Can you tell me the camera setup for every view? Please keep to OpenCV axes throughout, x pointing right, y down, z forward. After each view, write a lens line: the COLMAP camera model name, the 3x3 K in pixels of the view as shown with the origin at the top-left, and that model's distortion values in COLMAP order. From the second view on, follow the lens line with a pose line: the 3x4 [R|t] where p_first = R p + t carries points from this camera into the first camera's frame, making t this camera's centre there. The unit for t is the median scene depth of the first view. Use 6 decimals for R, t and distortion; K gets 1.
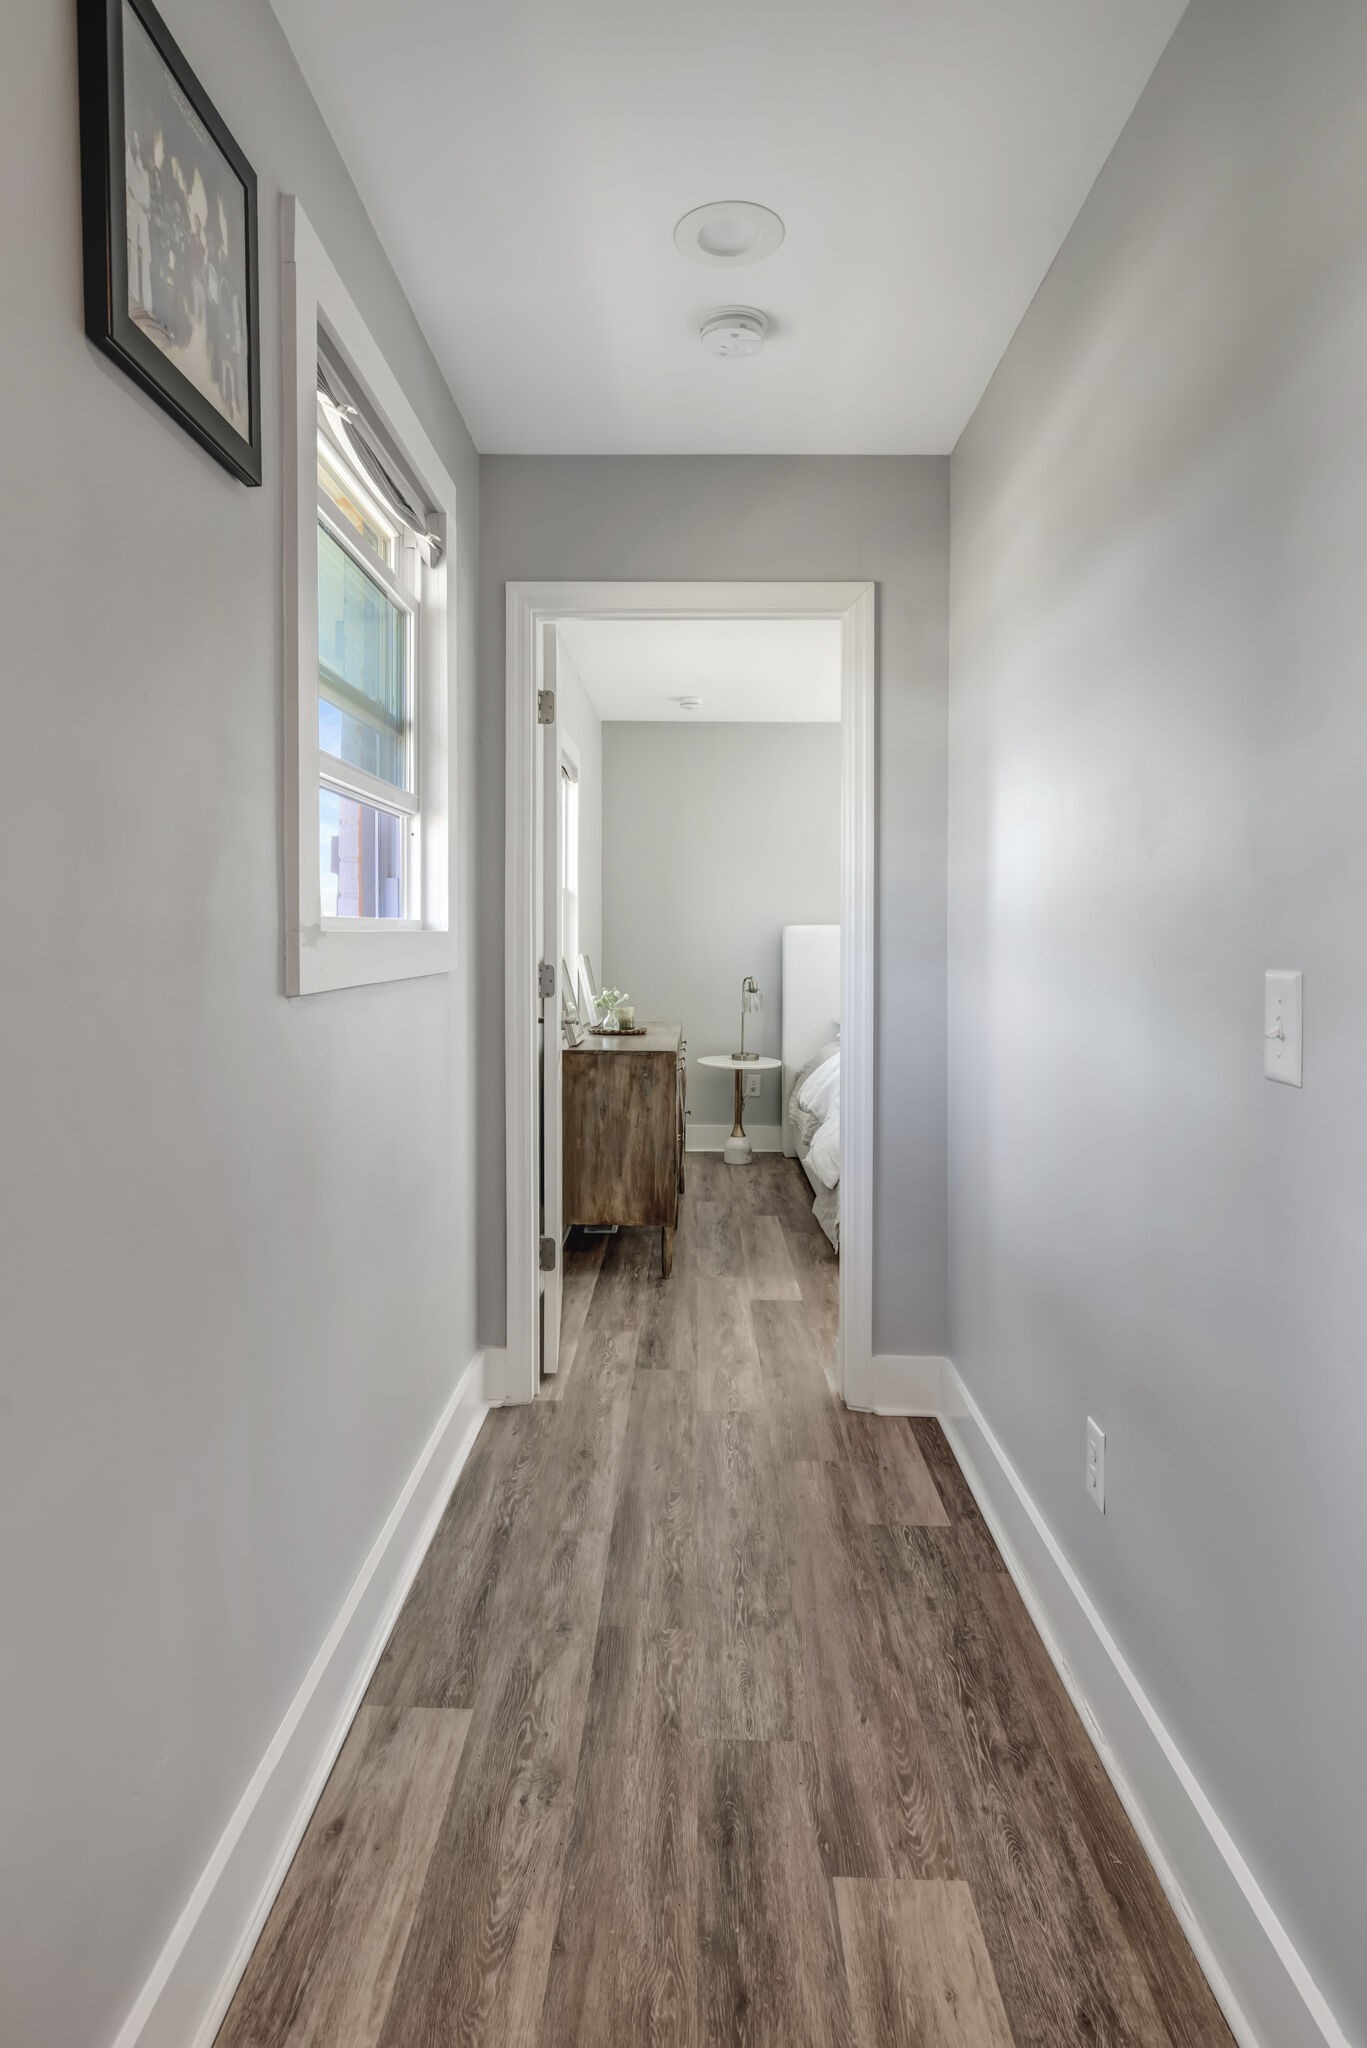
lens RADIAL K [[1126.9, 0, 682.1], [0, 1126.9, 955.6], [0, 0, 1]] dist [0.003091, 0.004027]
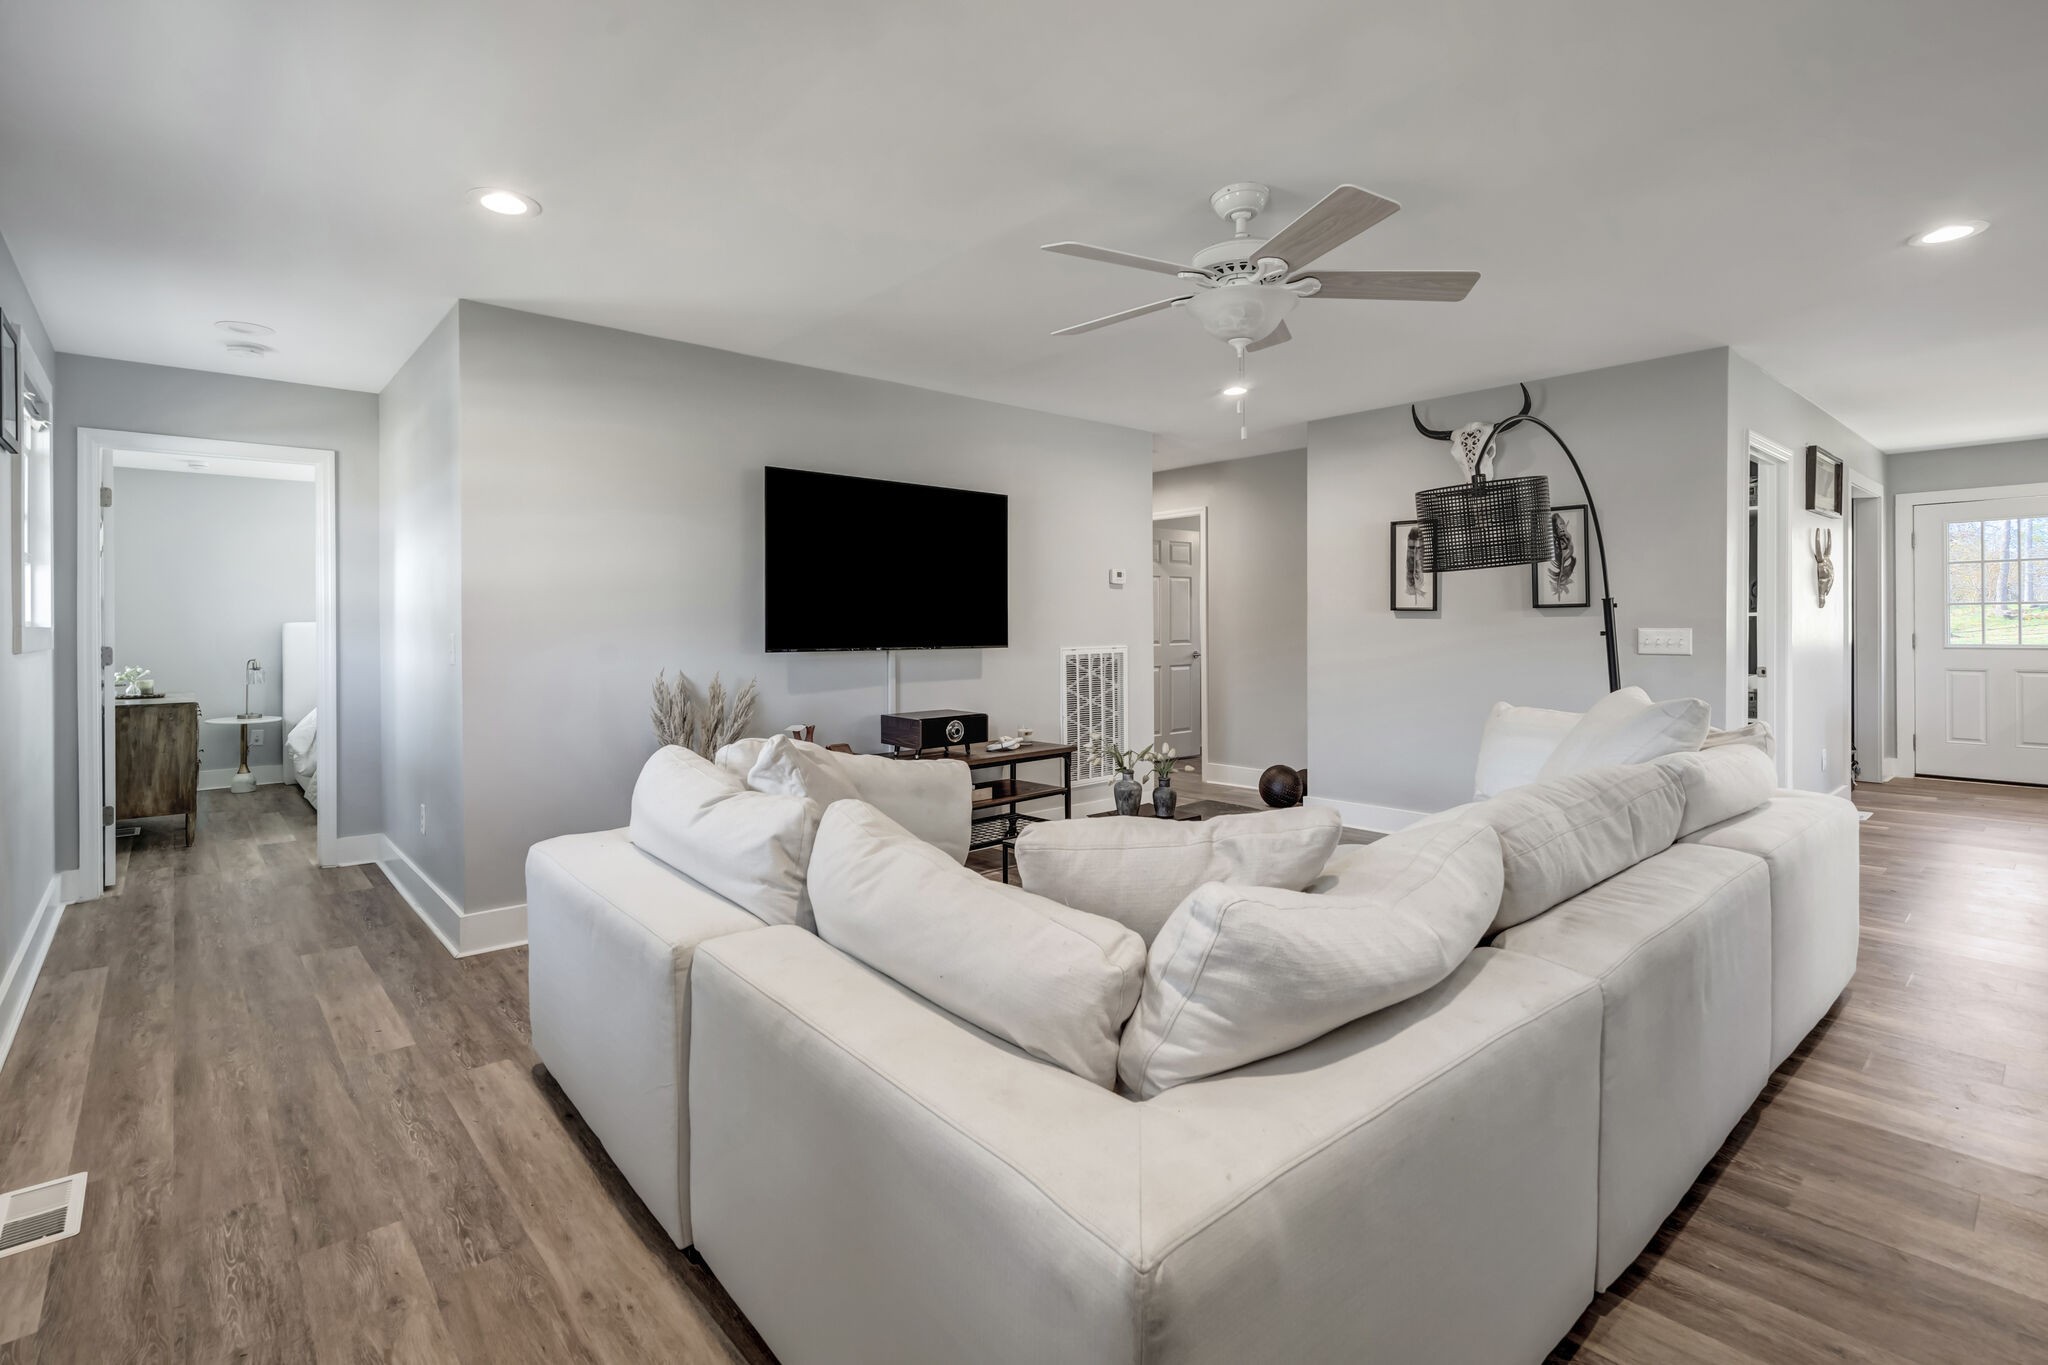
lens RADIAL K [[962.3, 0, 1019.9], [0, 962.3, 613.7], [0, 0, 1]] dist [0.000556, -0.000179]
pose [[0.739867, -0.005464, 0.672731, -0.059825], [0.026400, 0.999433, -0.020917, 0.019335], [-0.672235, 0.033236, 0.739591, -0.803629]]
